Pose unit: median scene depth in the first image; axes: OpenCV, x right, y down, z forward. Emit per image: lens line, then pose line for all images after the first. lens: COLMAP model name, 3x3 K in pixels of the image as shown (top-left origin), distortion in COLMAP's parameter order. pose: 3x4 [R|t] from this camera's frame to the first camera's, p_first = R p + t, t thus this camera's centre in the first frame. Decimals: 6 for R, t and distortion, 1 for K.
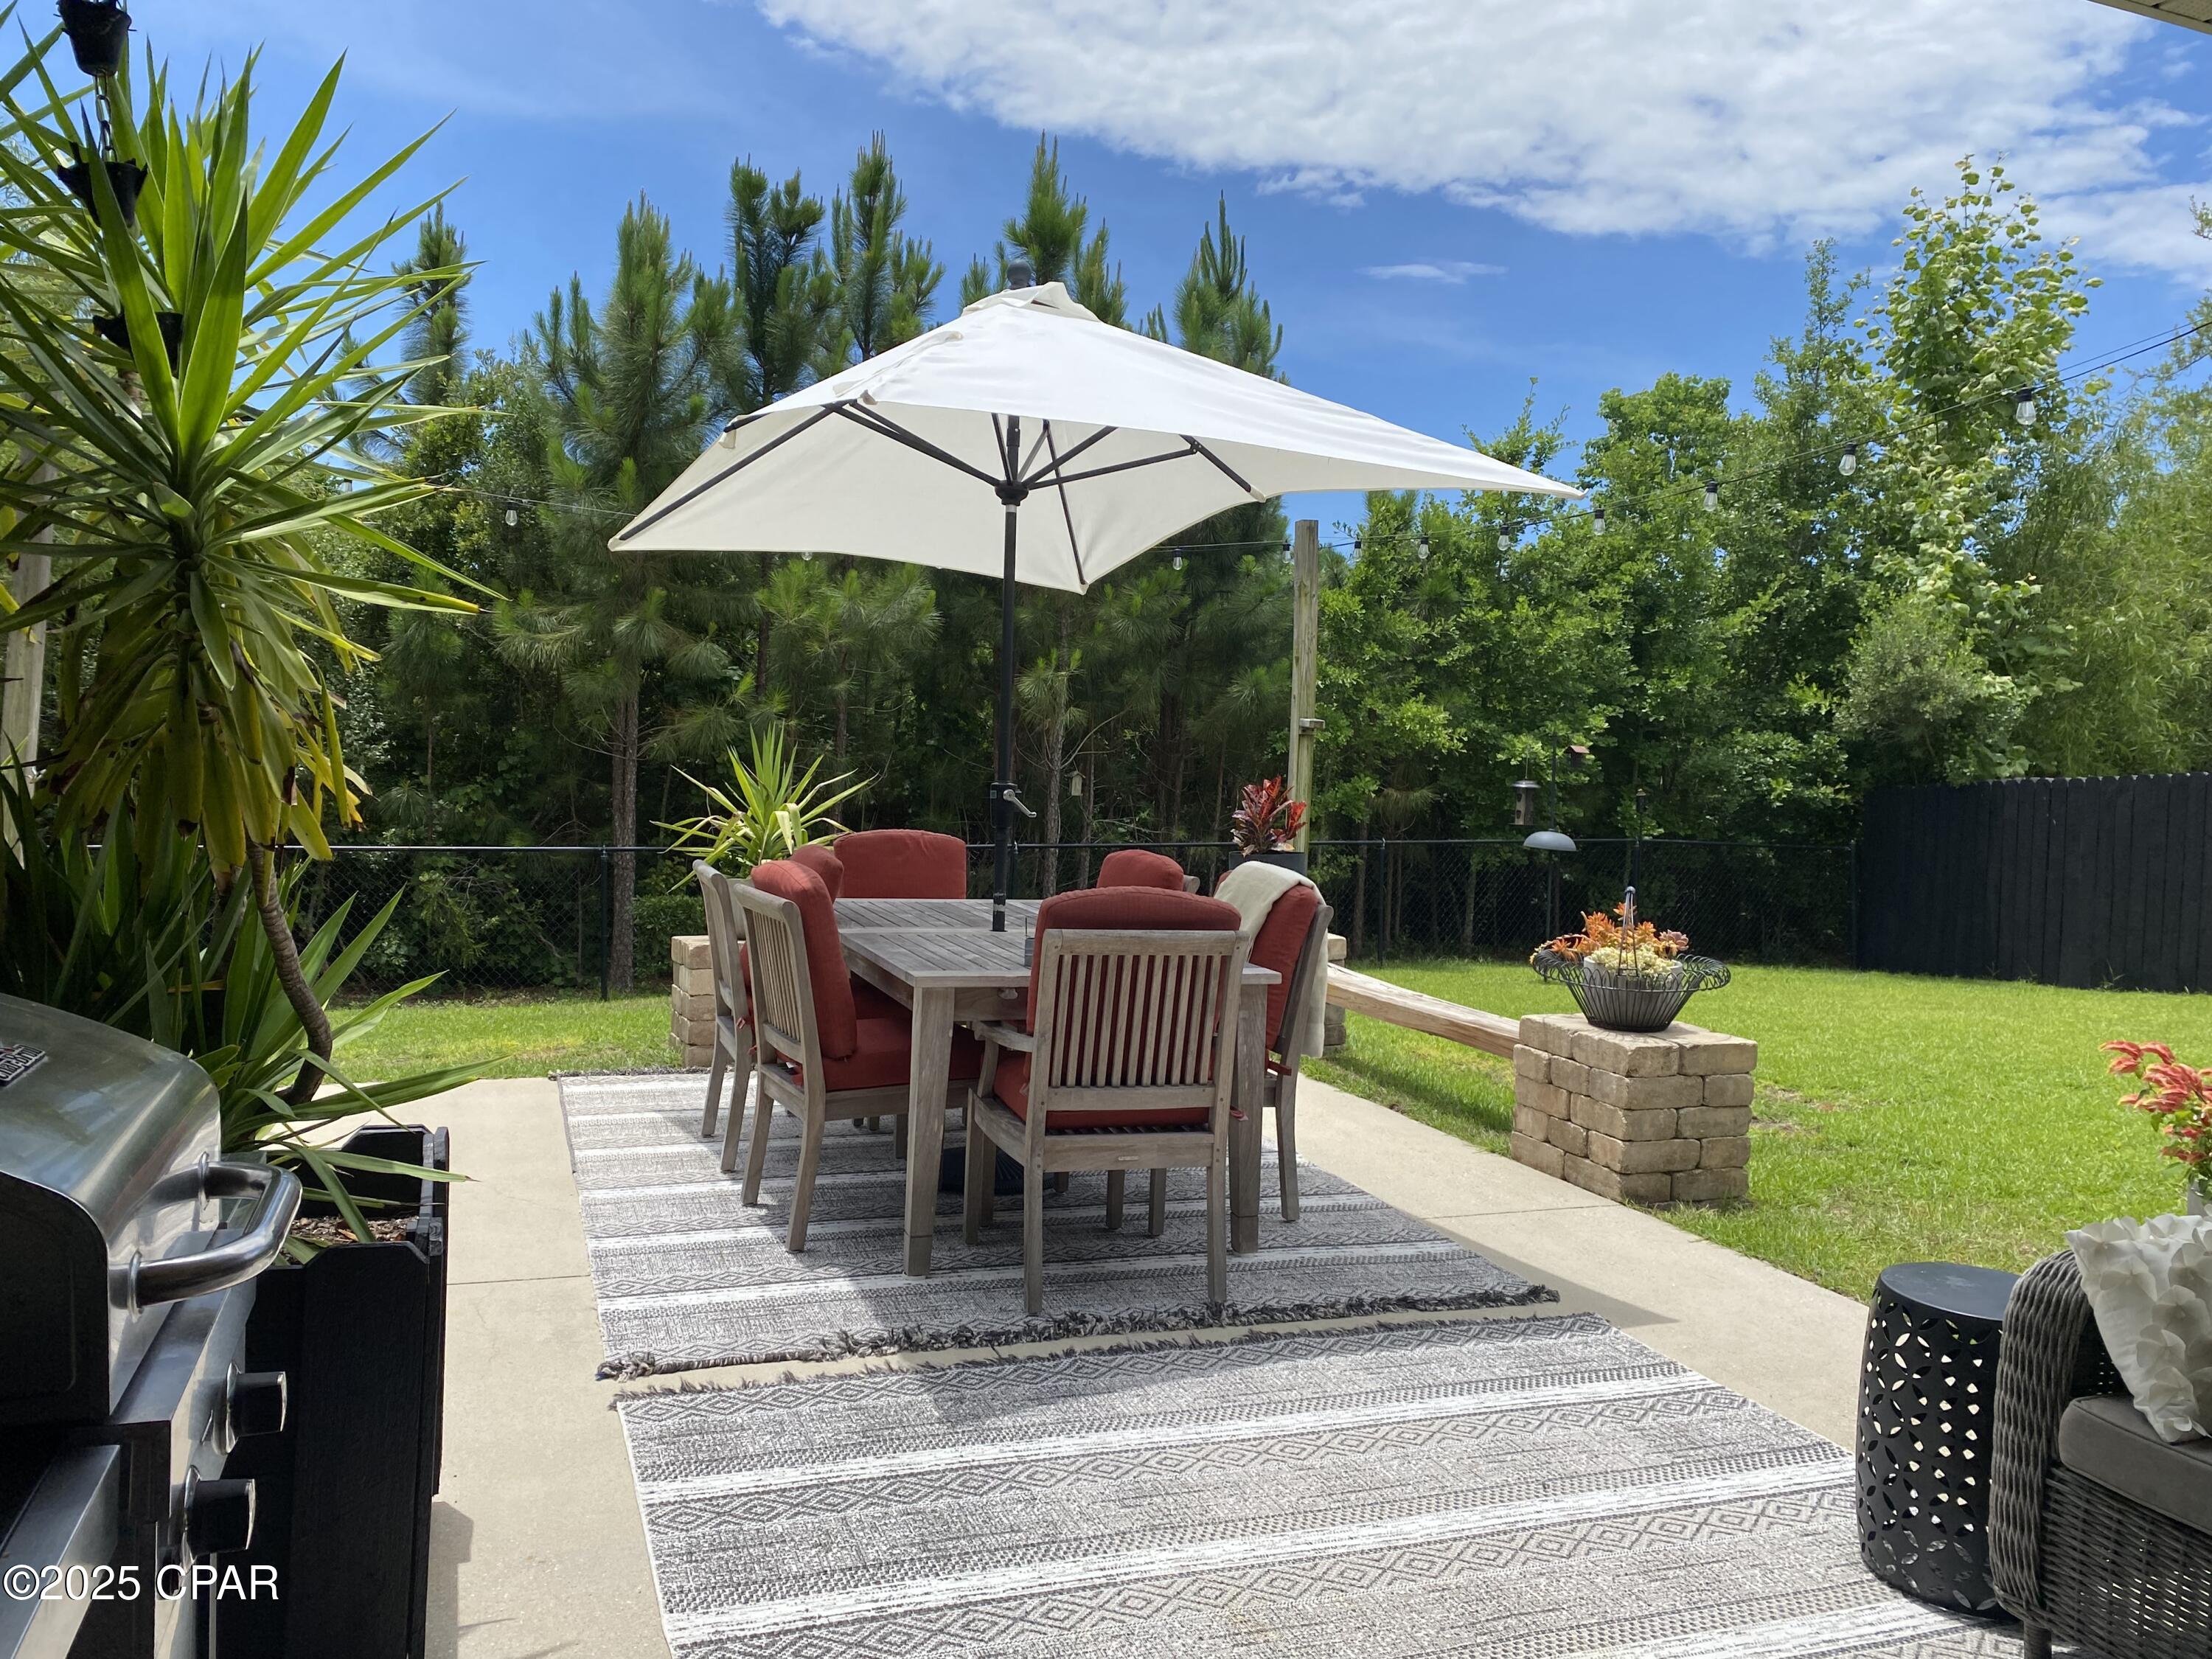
lens RADIAL K [[1660.3, 0, 1102.7], [0, 1660.3, 819.0], [0, 0, 1]] dist [0.062874, -0.063179]
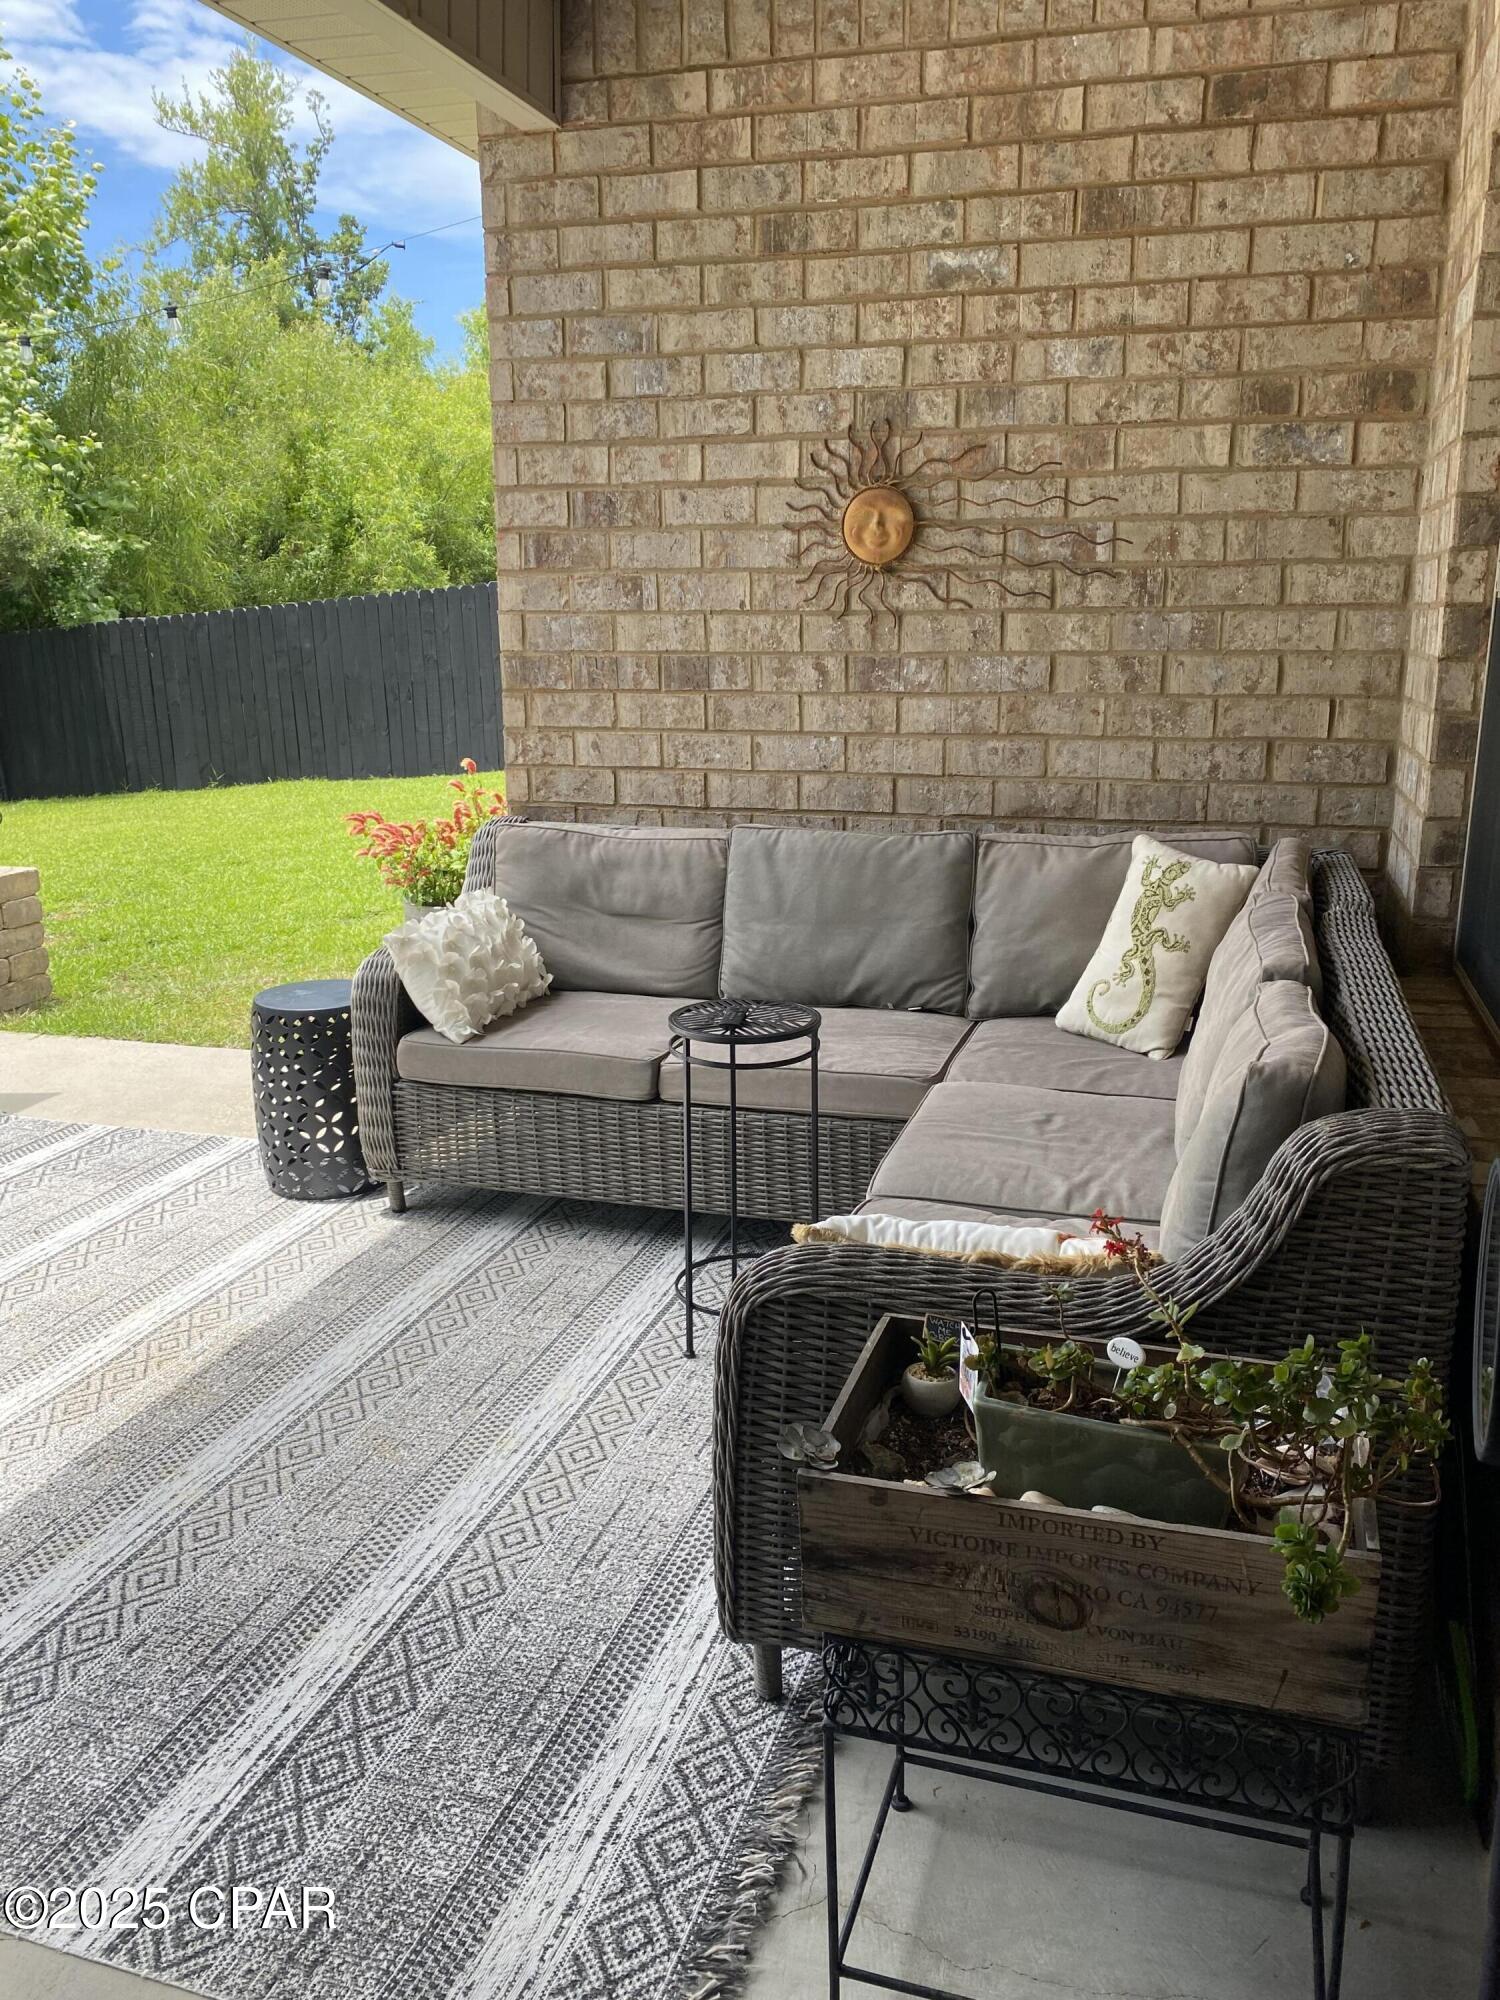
lens RADIAL K [[1506.2, 0, 751.4], [0, 1506.2, 990.2], [0, 0, 1]] dist [0.046557, -0.060654]
pose [[0.612878, -0.234955, 0.754438, -0.157366], [0.067803, 0.966886, 0.246038, -0.014333], [-0.787263, -0.099638, 0.608514, -0.065420]]
